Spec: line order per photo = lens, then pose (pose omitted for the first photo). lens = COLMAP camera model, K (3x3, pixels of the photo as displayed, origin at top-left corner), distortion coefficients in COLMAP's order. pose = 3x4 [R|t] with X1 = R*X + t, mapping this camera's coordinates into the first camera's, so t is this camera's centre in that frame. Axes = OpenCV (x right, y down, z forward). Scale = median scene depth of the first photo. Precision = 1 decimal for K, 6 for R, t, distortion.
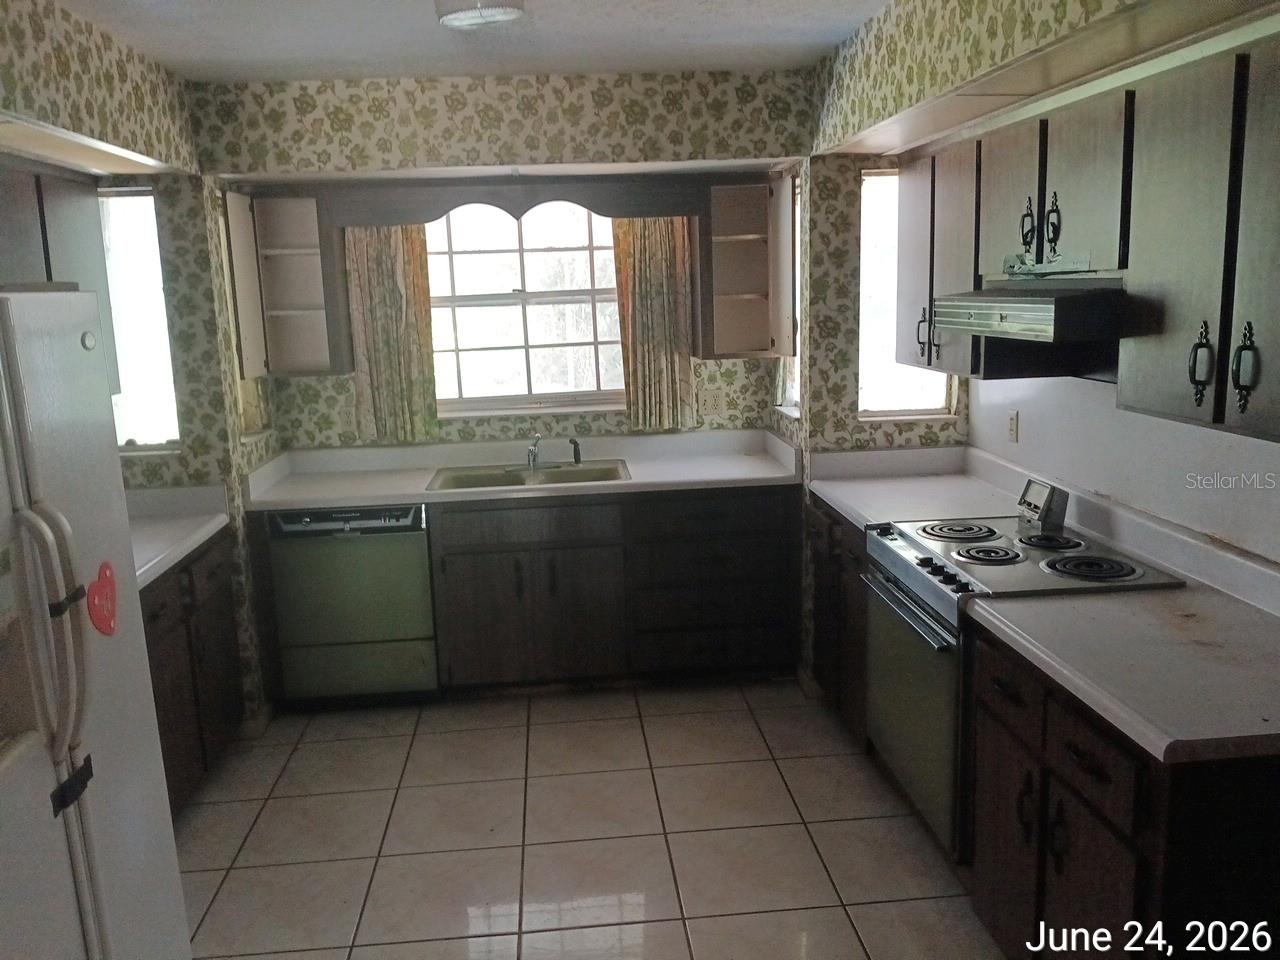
lens RADIAL K [[1038.5, 0, 642.3], [0, 1038.5, 475.8], [0, 0, 1]] dist [0.061910, -0.117497]
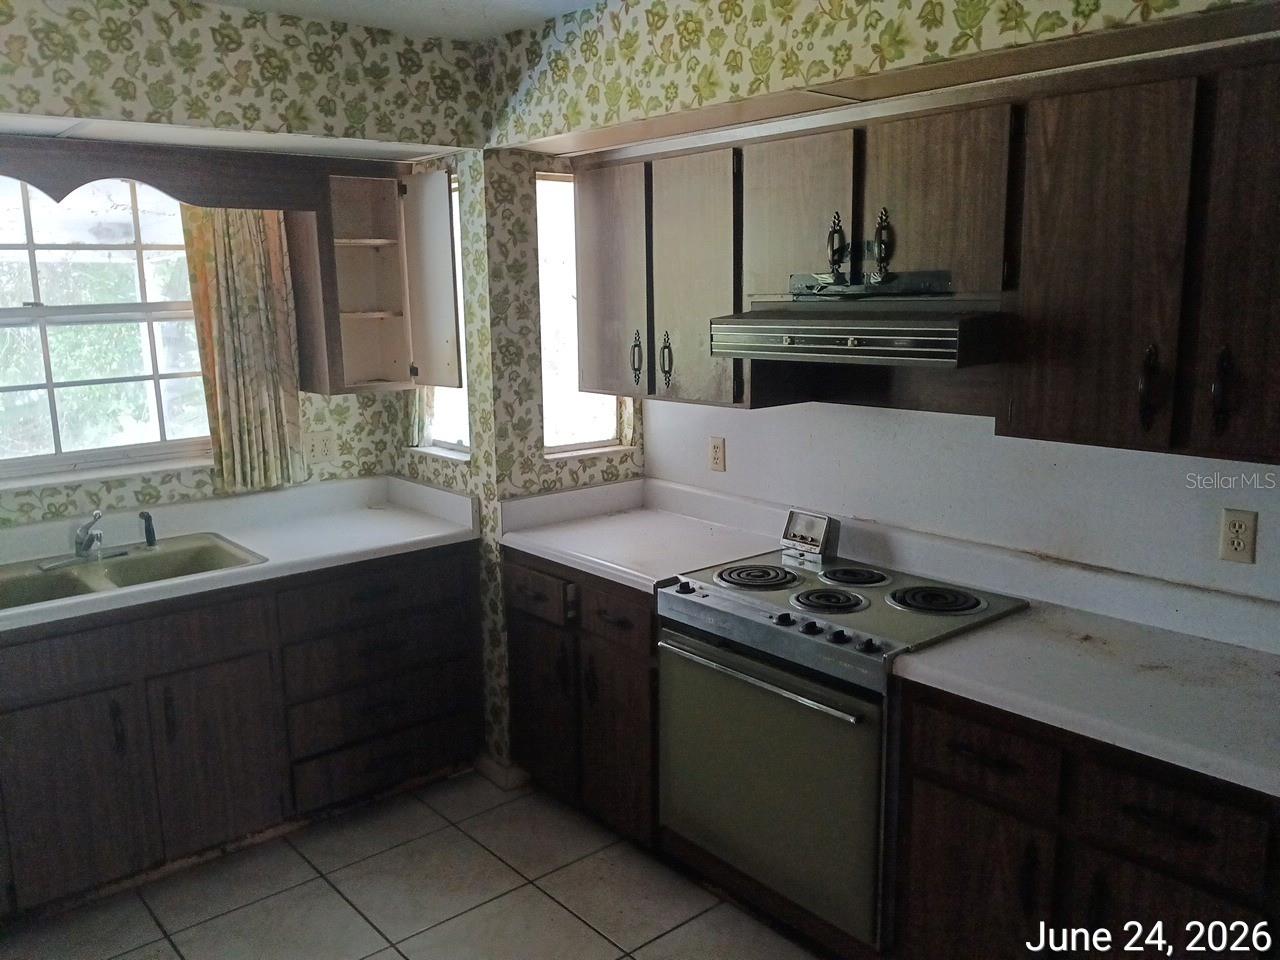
lens RADIAL K [[1038.5, 0, 642.3], [0, 1038.5, 475.8], [0, 0, 1]] dist [0.061910, -0.117497]
pose [[0.814697, -0.083406, 0.573858, -0.224877], [0.092752, 0.995604, 0.013025, -0.042914], [-0.572422, 0.042615, 0.818851, 0.243156]]
